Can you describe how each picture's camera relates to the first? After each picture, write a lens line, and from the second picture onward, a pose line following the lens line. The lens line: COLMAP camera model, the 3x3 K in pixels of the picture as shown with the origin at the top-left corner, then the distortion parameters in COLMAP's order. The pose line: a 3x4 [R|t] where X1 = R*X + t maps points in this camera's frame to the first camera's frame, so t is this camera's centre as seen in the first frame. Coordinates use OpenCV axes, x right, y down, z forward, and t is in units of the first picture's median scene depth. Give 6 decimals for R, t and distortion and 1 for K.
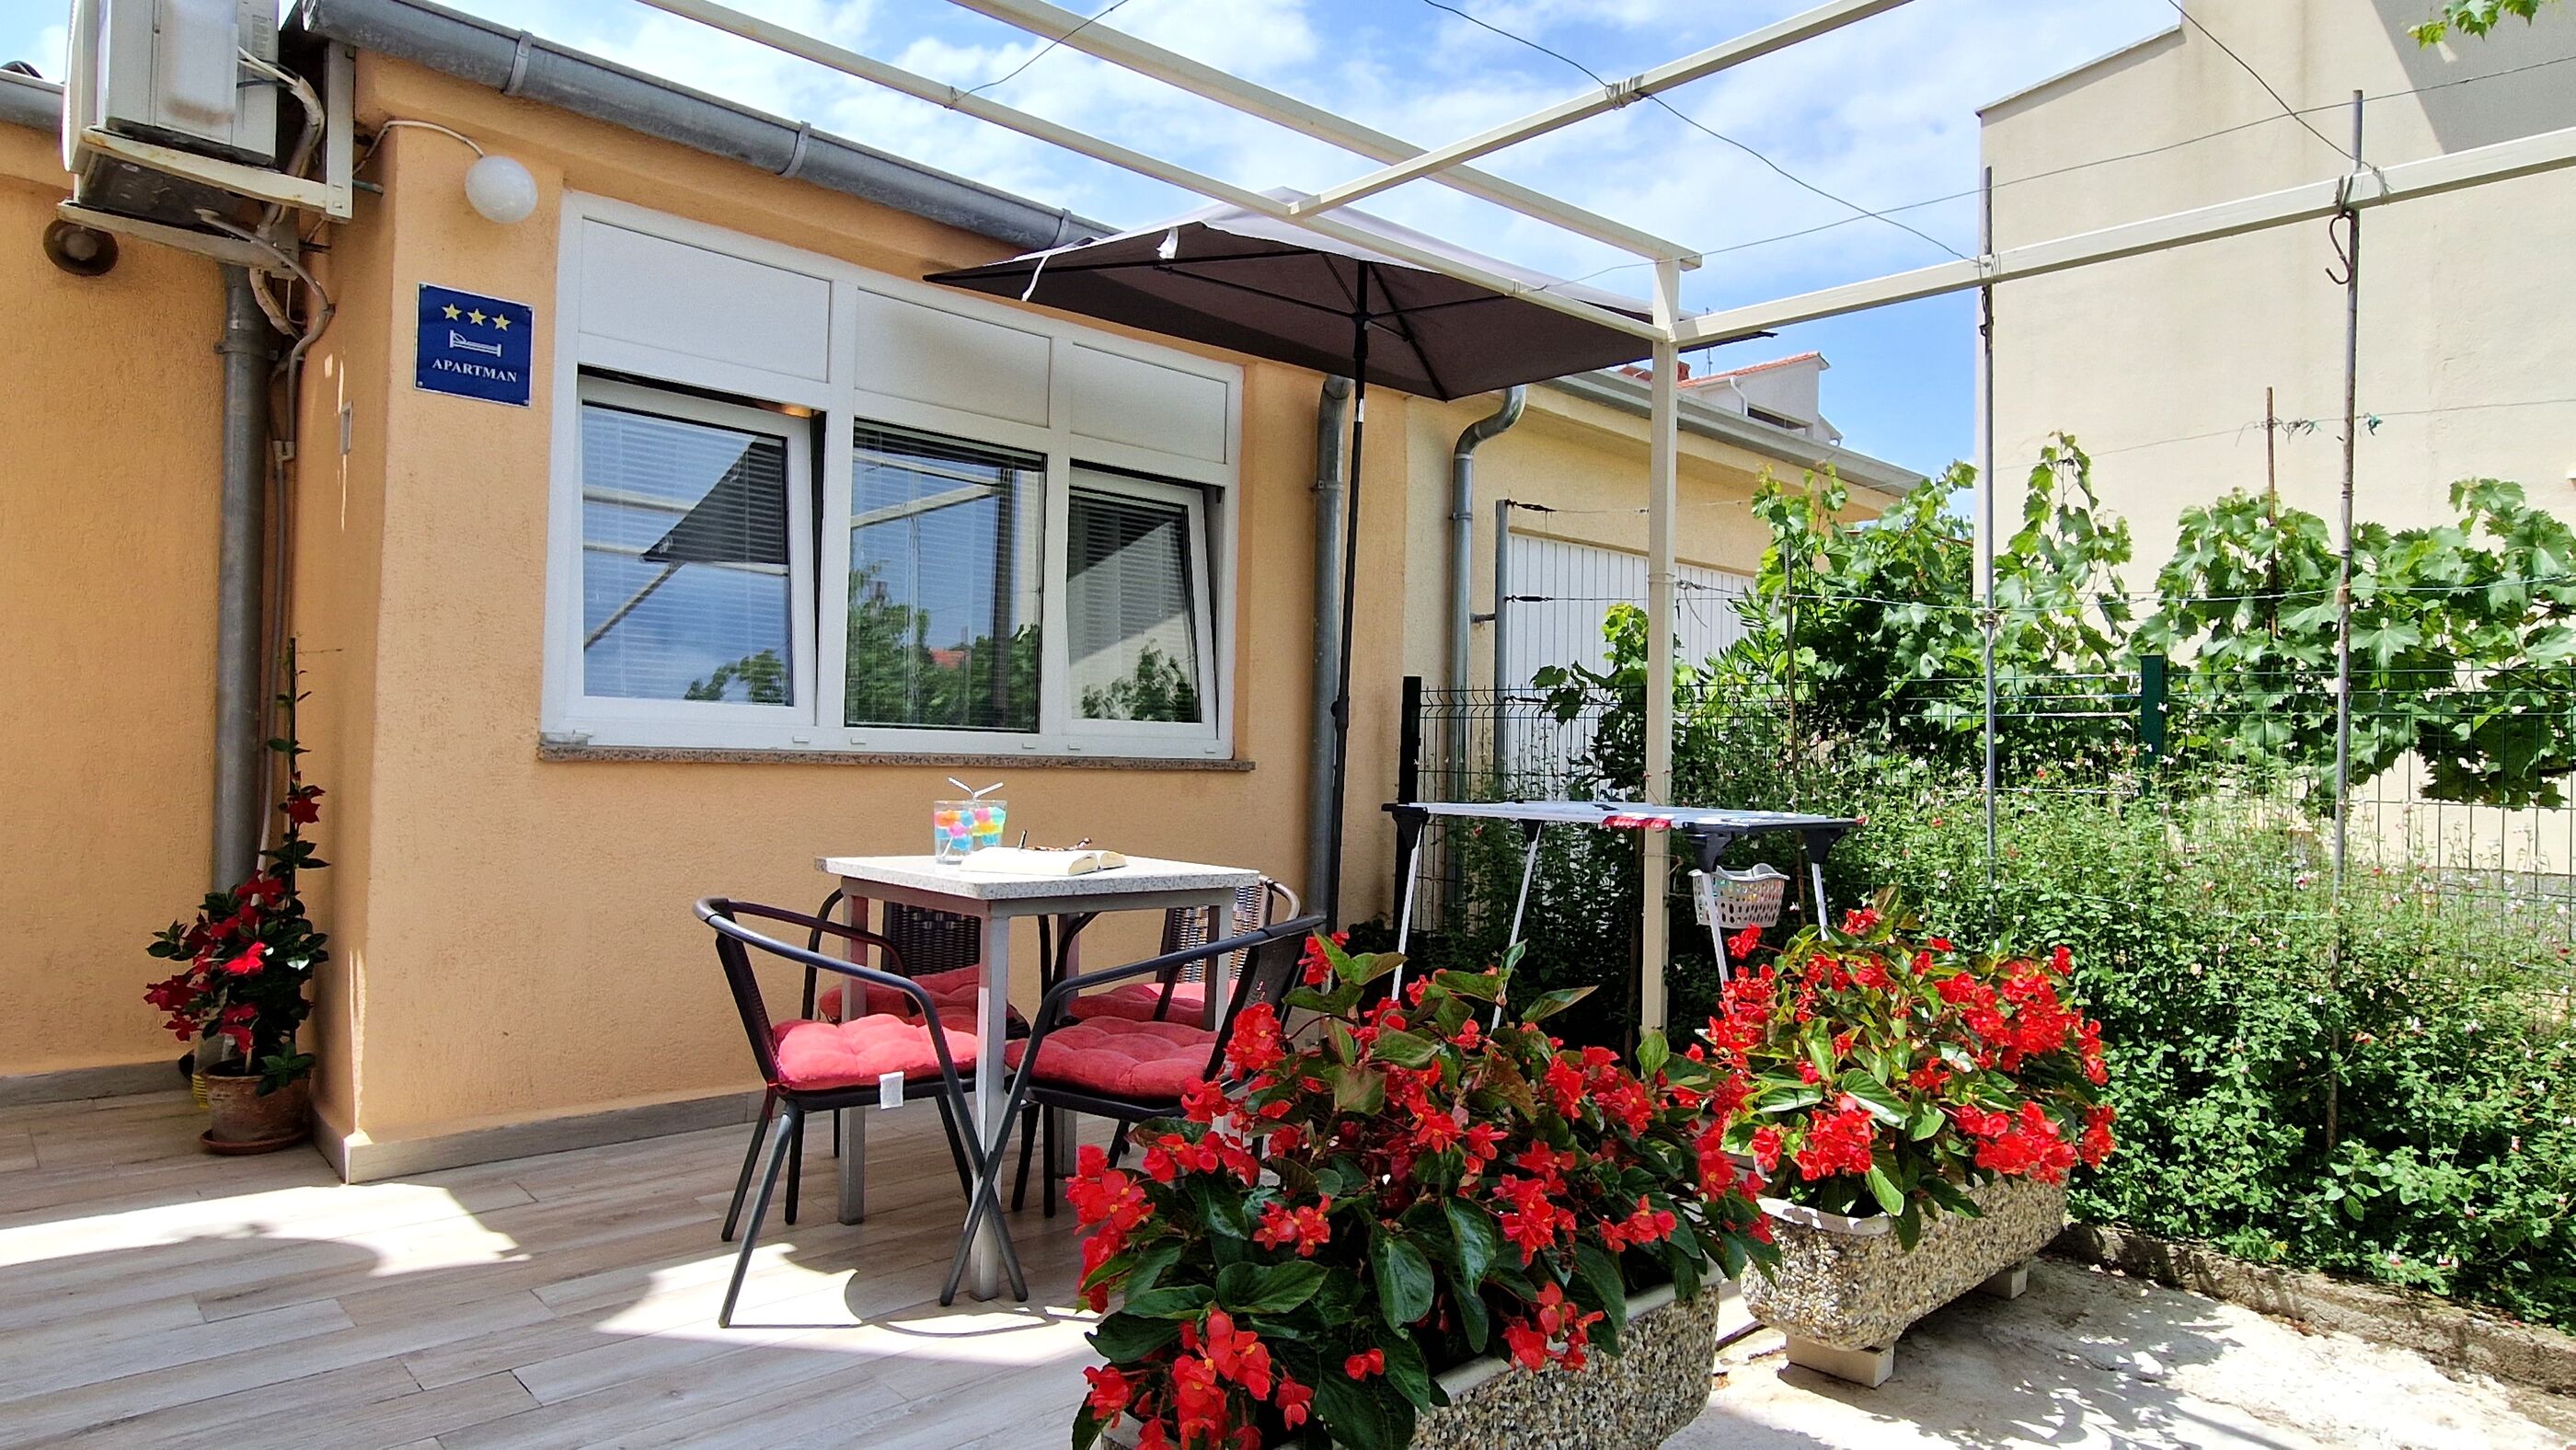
lens RADIAL K [[1460.8, 0, 1275.1], [0, 1460.8, 724.9], [0, 0, 1]] dist [0.000310, -0.001760]
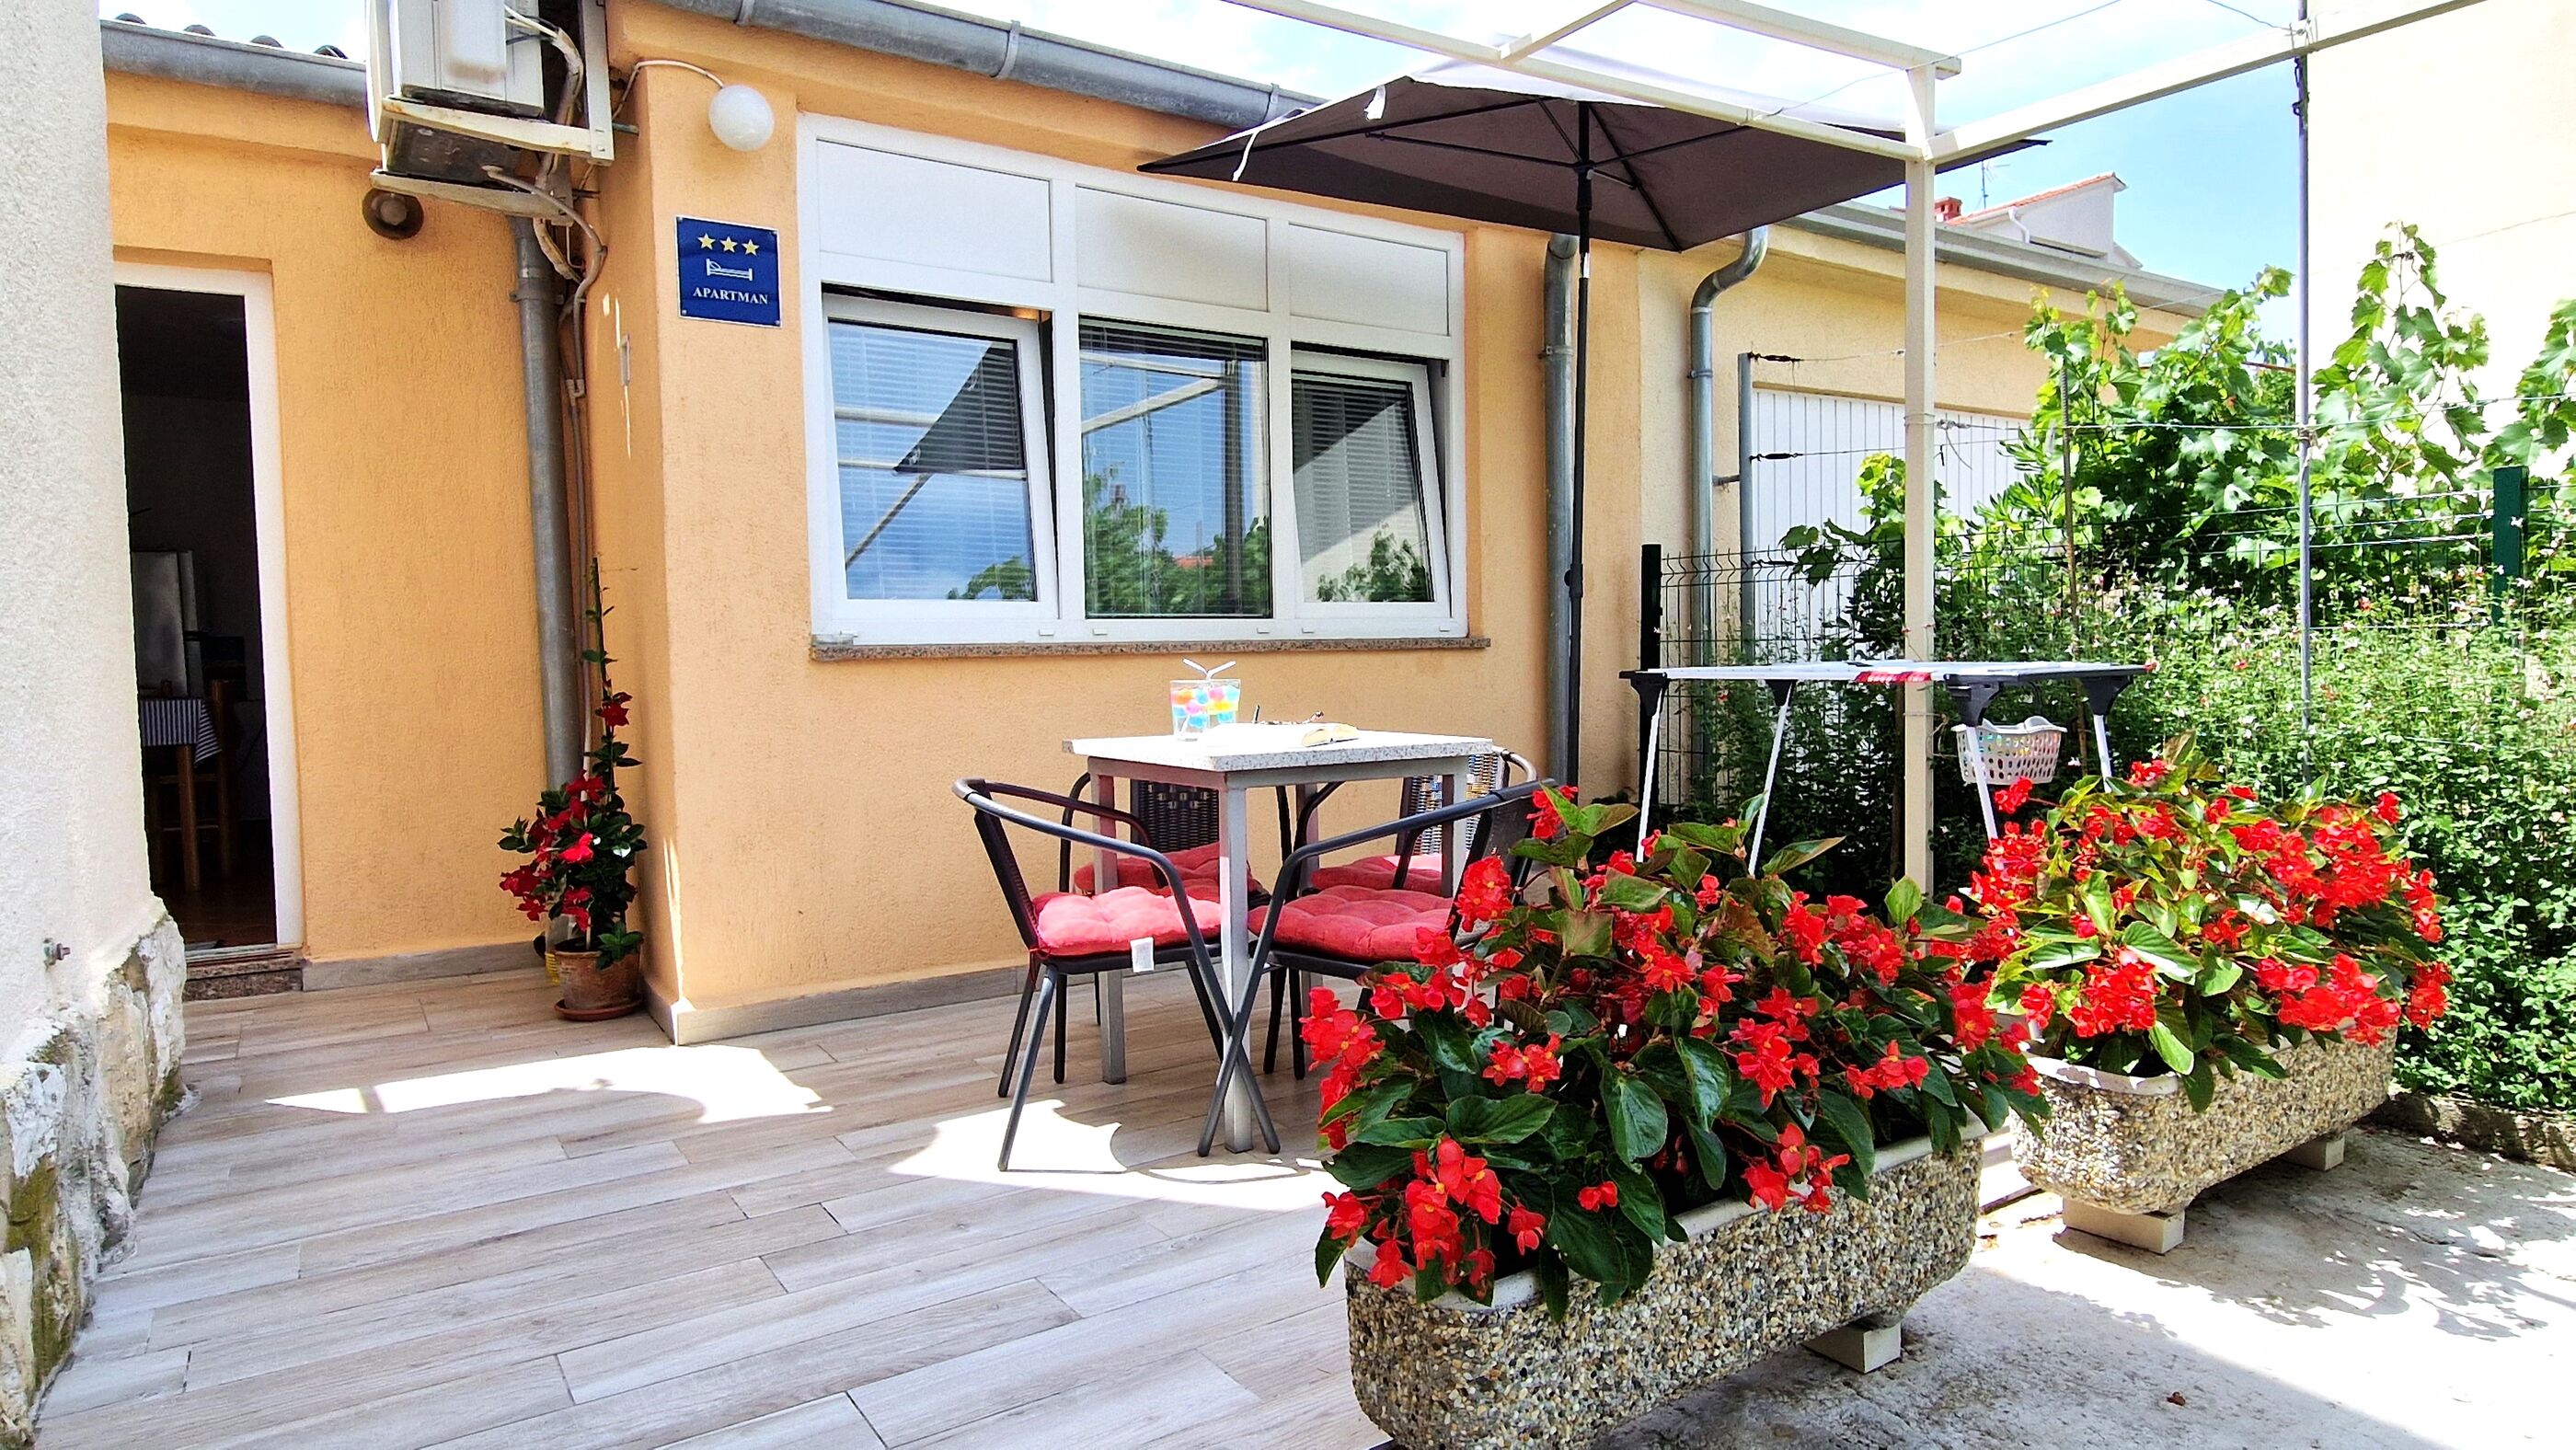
lens RADIAL K [[1460.8, 0, 1272.1], [0, 1460.8, 726.2], [0, 0, 1]] dist [0.000310, -0.001760]
pose [[0.985066, -0.033625, -0.168864, 0.009003], [0.045736, 0.996613, 0.068344, 0.014774], [0.165994, -0.075047, 0.983267, -0.002813]]
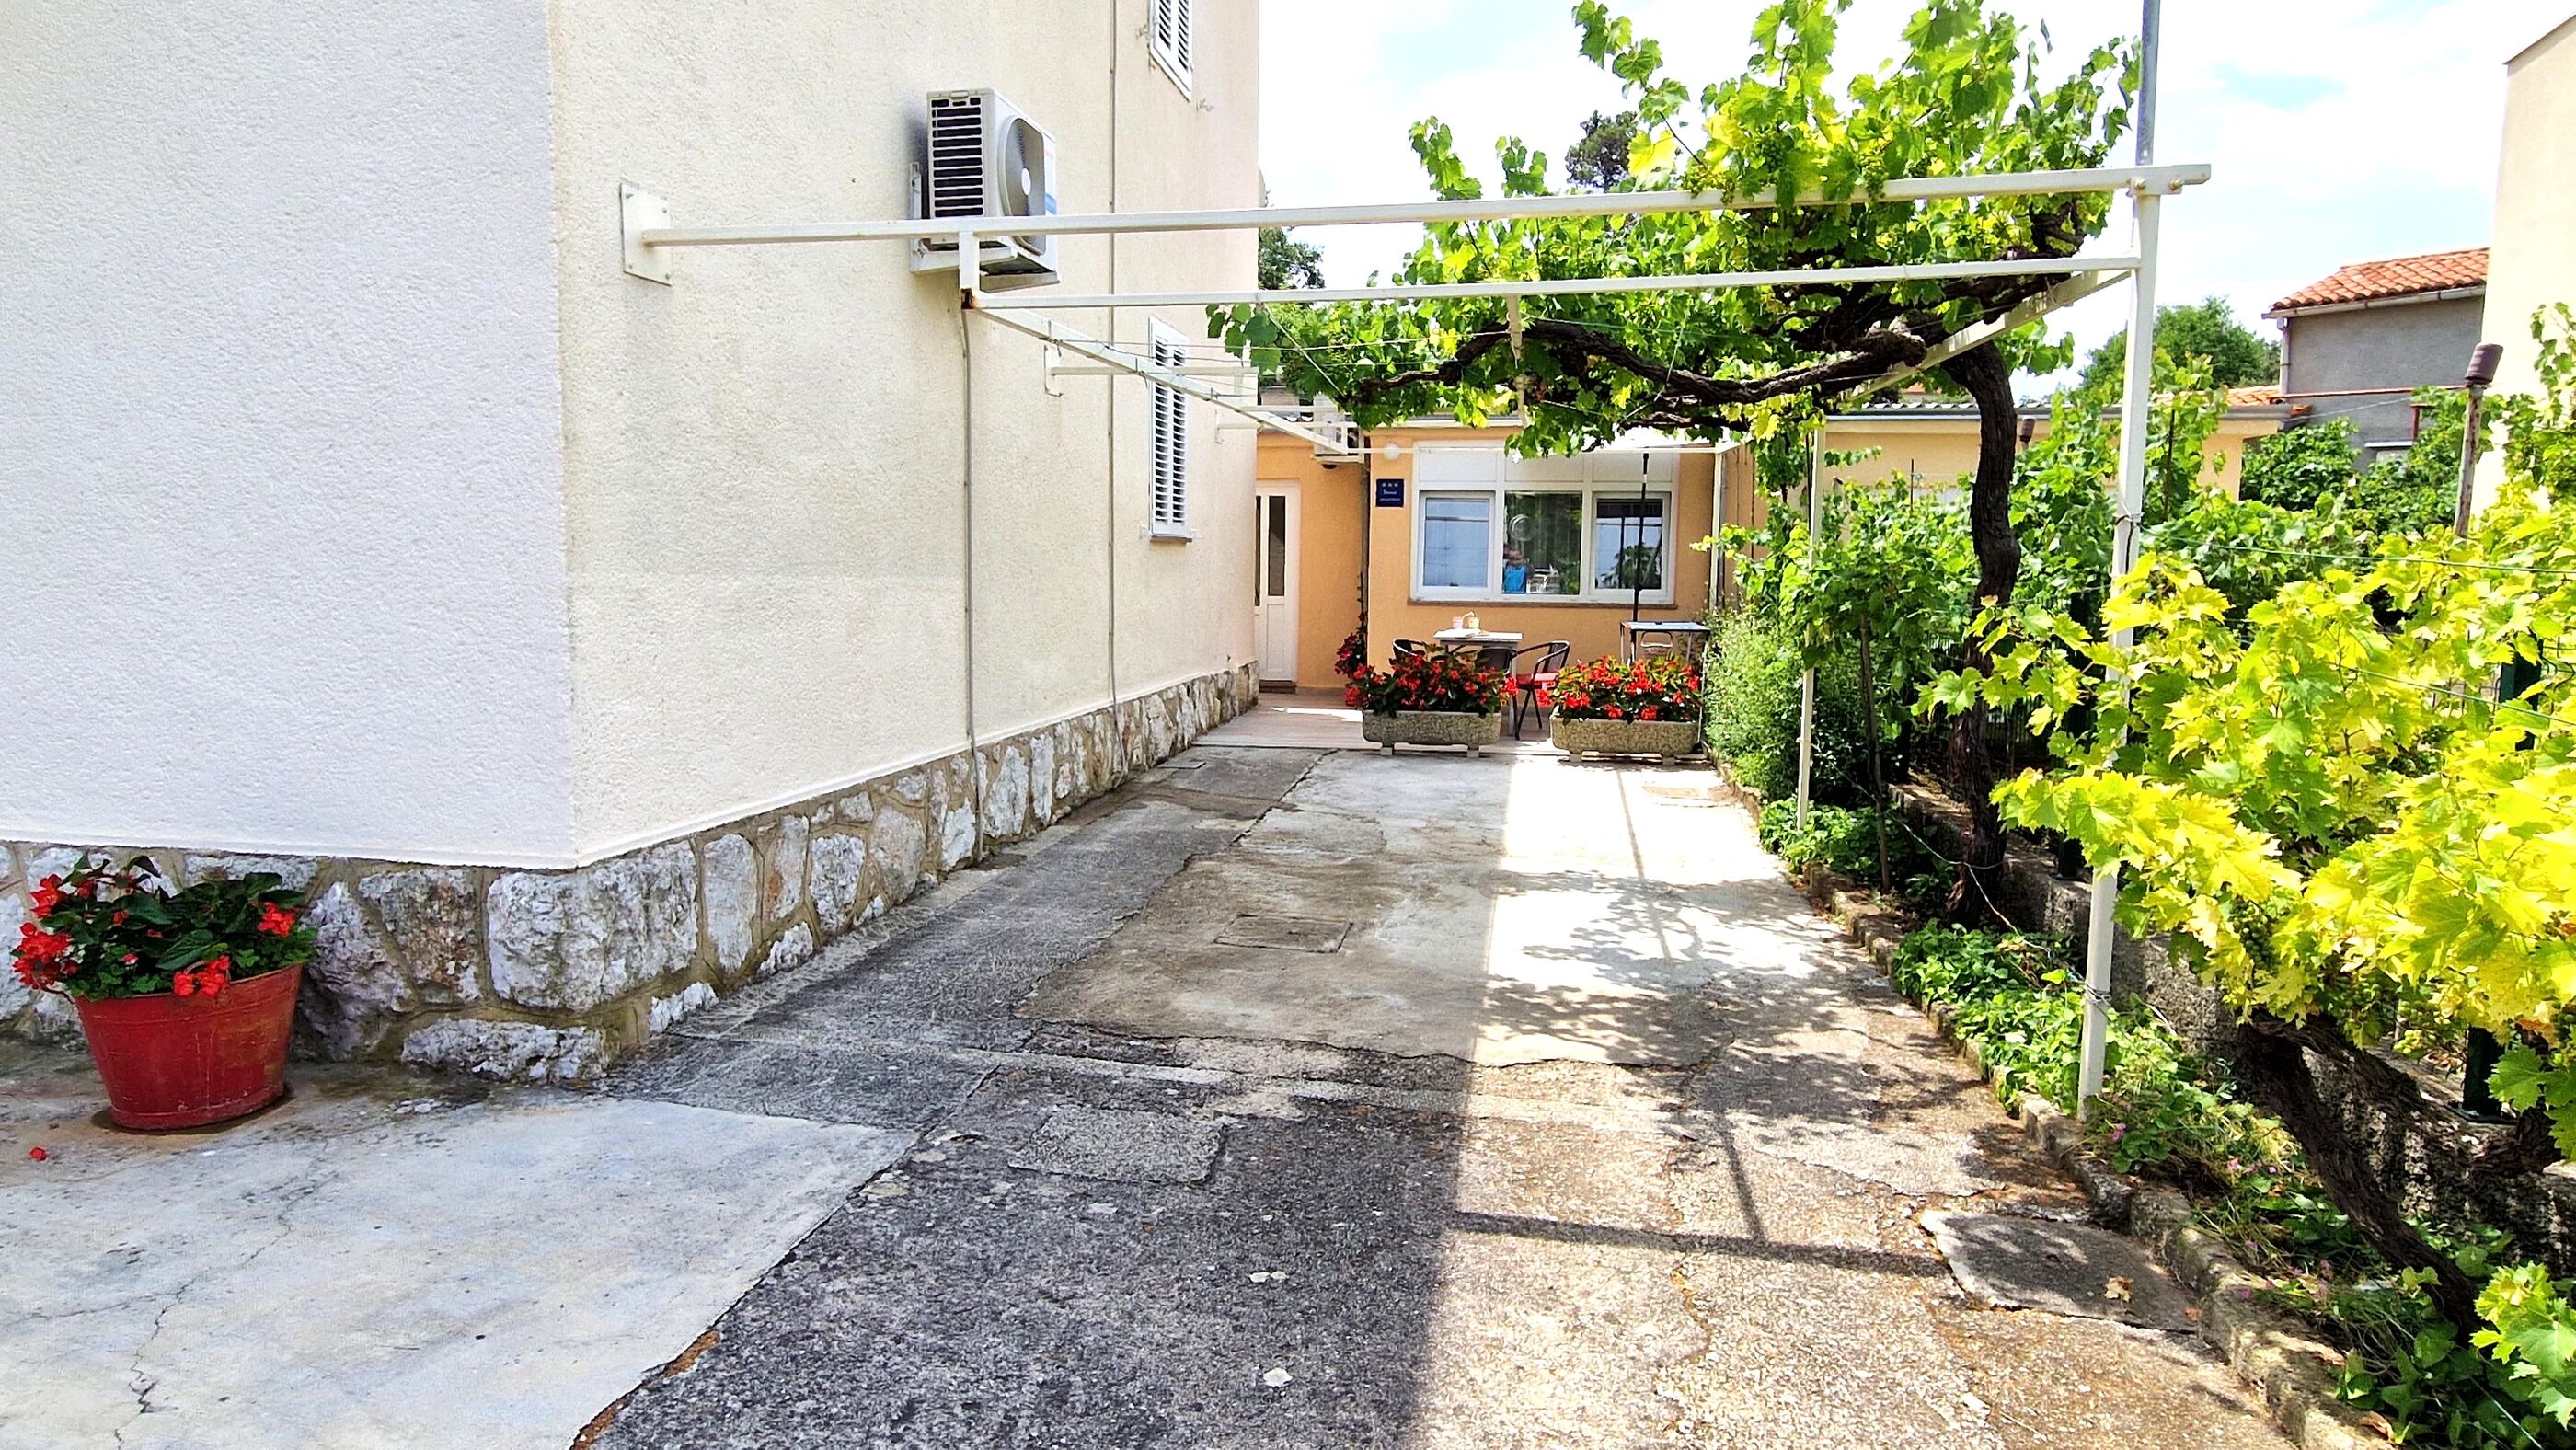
lens RADIAL K [[1460.8, 0, 1282.2], [0, 1460.8, 719.9], [0, 0, 1]] dist [0.000310, -0.001760]
pose [[0.618907, 0.072084, -0.782149, 2.230709], [0.022915, 0.993699, 0.109713, -0.100733], [0.785130, -0.085826, 0.613356, -1.540269]]
